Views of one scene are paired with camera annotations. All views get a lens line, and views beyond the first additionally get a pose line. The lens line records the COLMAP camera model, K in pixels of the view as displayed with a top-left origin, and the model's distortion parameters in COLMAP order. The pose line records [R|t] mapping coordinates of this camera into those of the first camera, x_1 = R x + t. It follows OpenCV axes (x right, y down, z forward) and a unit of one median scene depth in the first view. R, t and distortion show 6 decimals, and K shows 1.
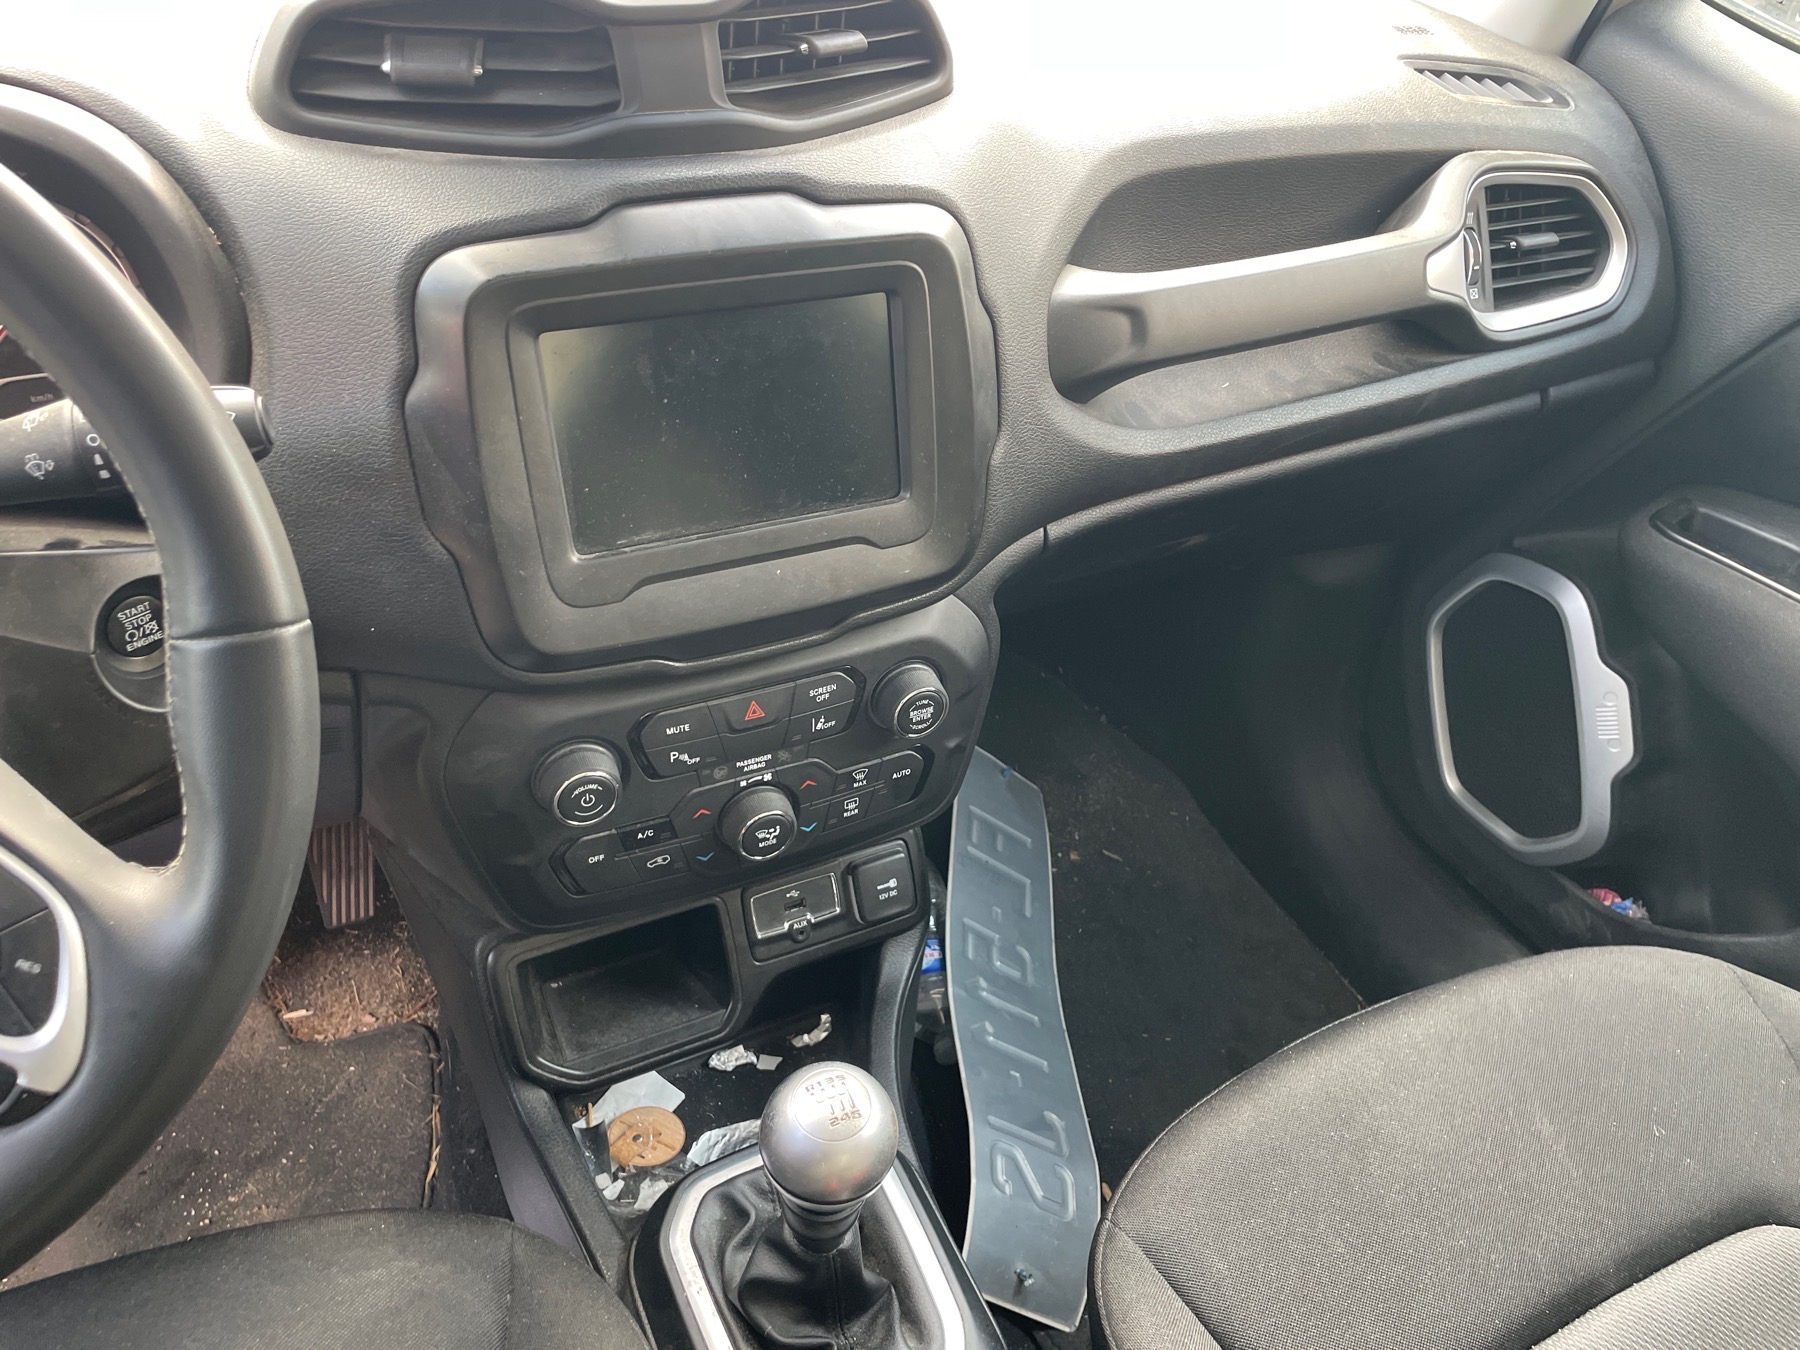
lens RADIAL K [[1359.4, 0, 891.2], [0, 1359.4, 684.9], [0, 0, 1]] dist [0.085382, -0.122907]
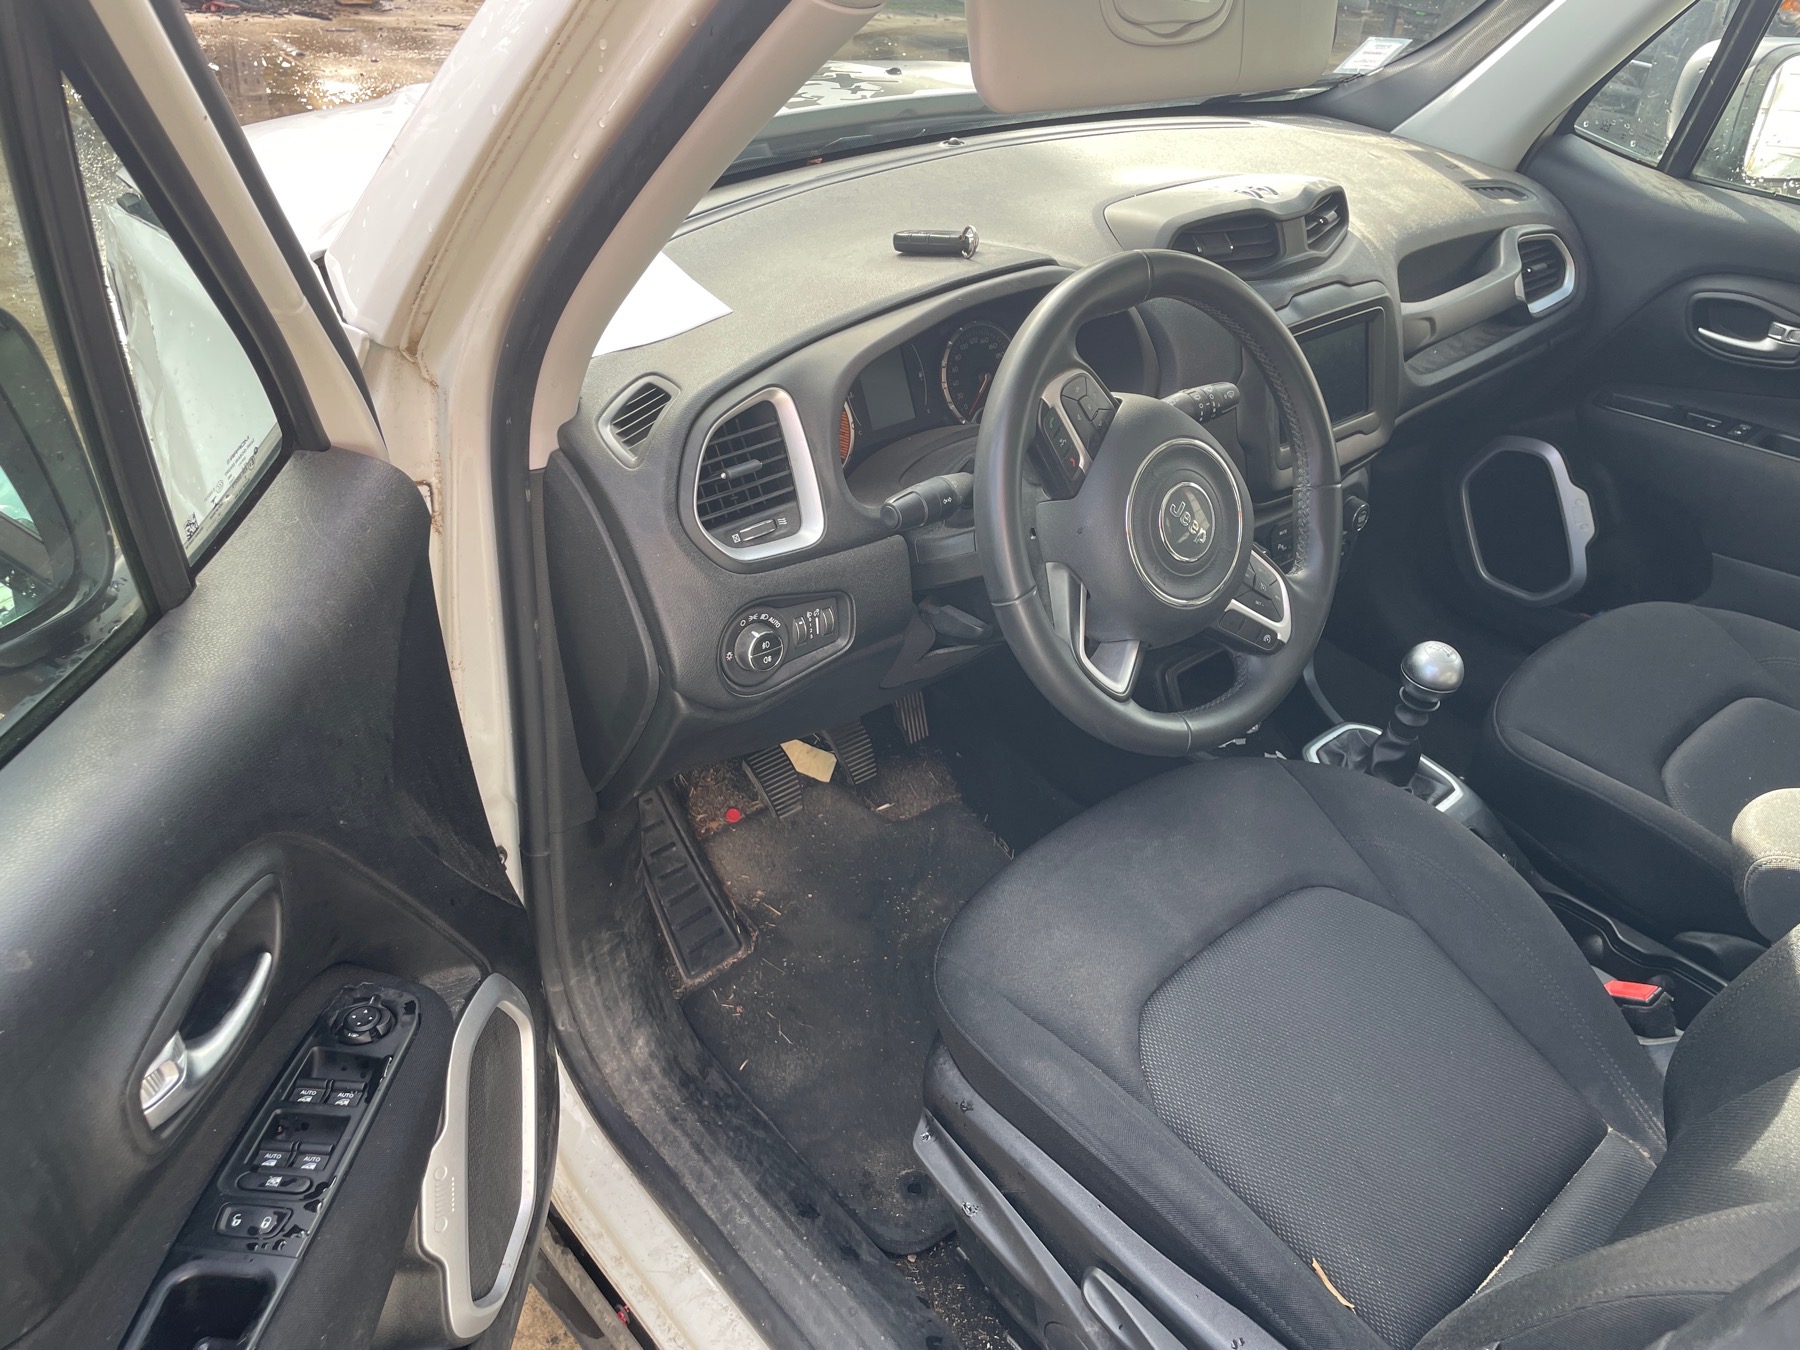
lens RADIAL K [[1351.1, 0, 900.8], [0, 1351.1, 653.6], [0, 0, 1]] dist [0.081930, -0.100397]
pose [[0.968414, -0.148160, 0.200554, -0.917393], [0.157307, 0.987082, -0.030376, 0.146684], [-0.193463, 0.060965, 0.979212, -0.741210]]
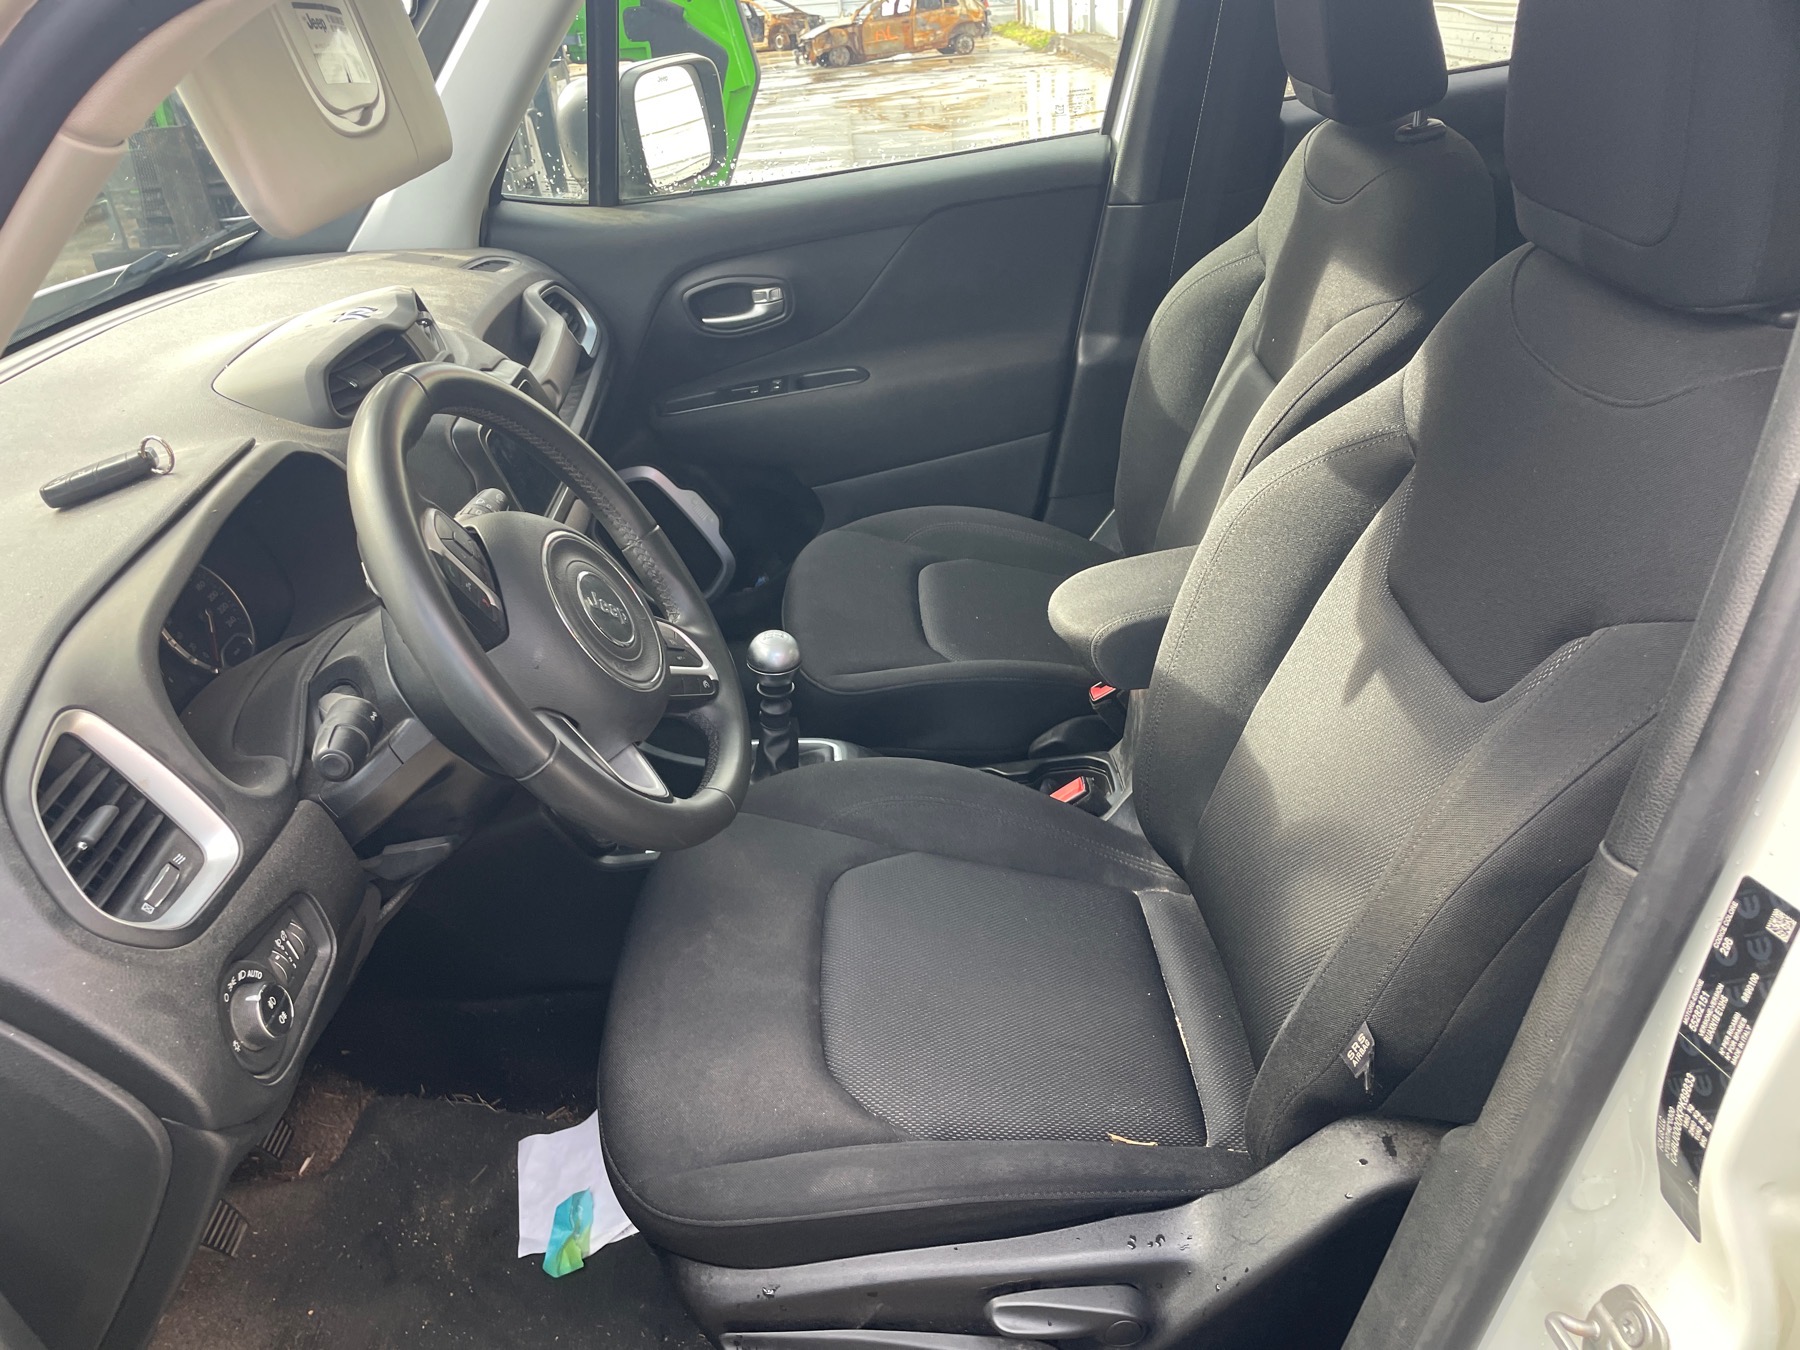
lens RADIAL K [[1359.4, 0, 891.2], [0, 1359.4, 684.9], [0, 0, 1]] dist [0.085382, -0.122907]
pose [[0.413422, -0.545815, 0.728813, -1.171156], [0.643846, 0.741220, 0.189882, 0.019273], [-0.643851, 0.390743, 0.657857, -0.487866]]
